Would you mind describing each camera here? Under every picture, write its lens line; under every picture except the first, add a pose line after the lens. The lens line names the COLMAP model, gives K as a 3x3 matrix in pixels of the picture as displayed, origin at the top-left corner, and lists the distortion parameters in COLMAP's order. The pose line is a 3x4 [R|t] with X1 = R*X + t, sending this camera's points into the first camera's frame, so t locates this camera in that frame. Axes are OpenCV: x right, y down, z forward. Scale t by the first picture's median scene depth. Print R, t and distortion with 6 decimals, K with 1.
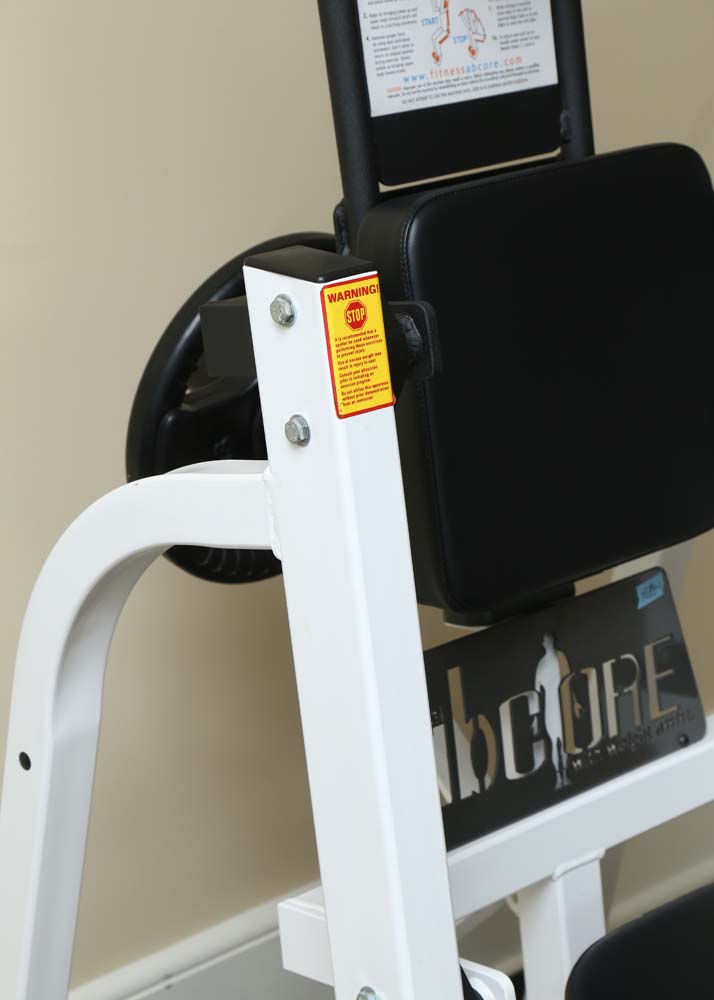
lens RADIAL K [[2474.4, 0, 357.0], [0, 2474.4, 500.0], [0, 0, 1]] dist [0.386134, 0.130968]
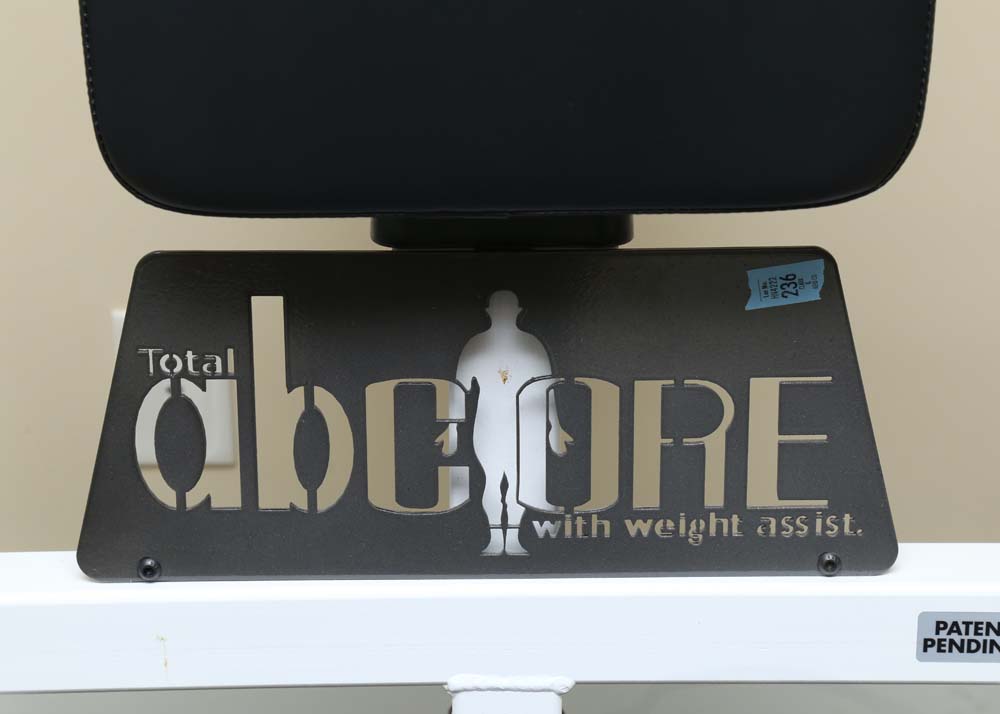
lens RADIAL K [[2786.7, 0, 500.0], [0, 2786.7, 357.0], [0, 0, 1]] dist [0.447767, 0.158427]
pose [[0.732330, 0.332650, -0.594169, 0.476002], [-0.215737, 0.940952, 0.260898, -0.102375], [0.645872, -0.062879, 0.760852, 0.536042]]
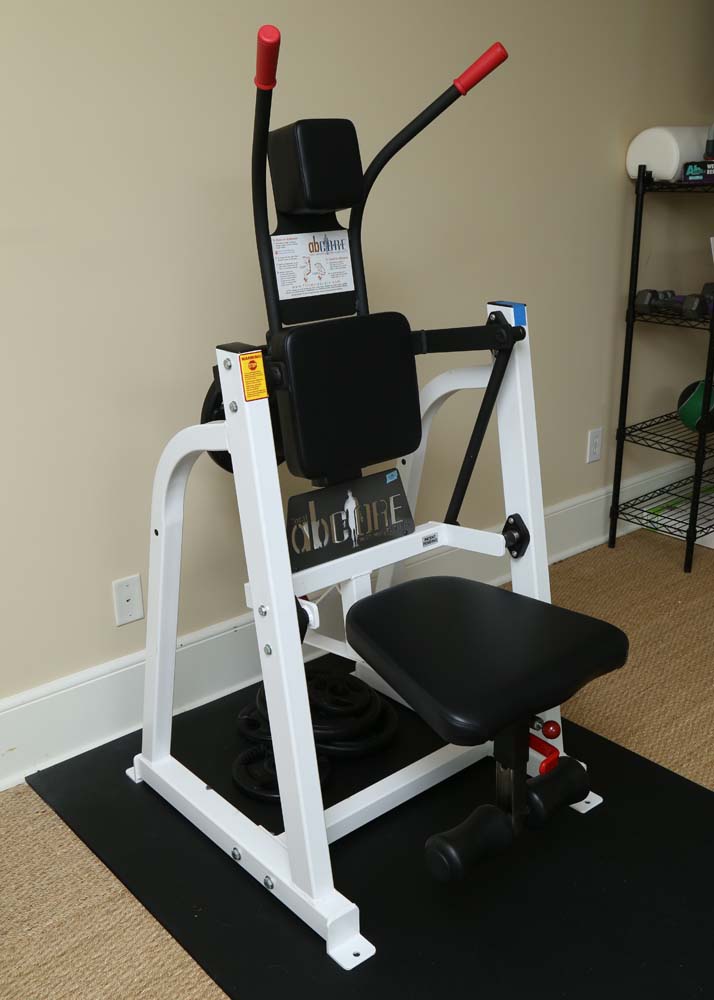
lens RADIAL K [[1035.2, 0, 357.0], [0, 1035.2, 485.2], [0, 0, 1]] dist [-0.003328, 0.008127]
pose [[0.999159, 0.008991, -0.040017, 0.135512], [-0.008967, 0.999959, 0.000791, 0.048875], [0.040022, -0.000432, 0.999199, -0.141243]]
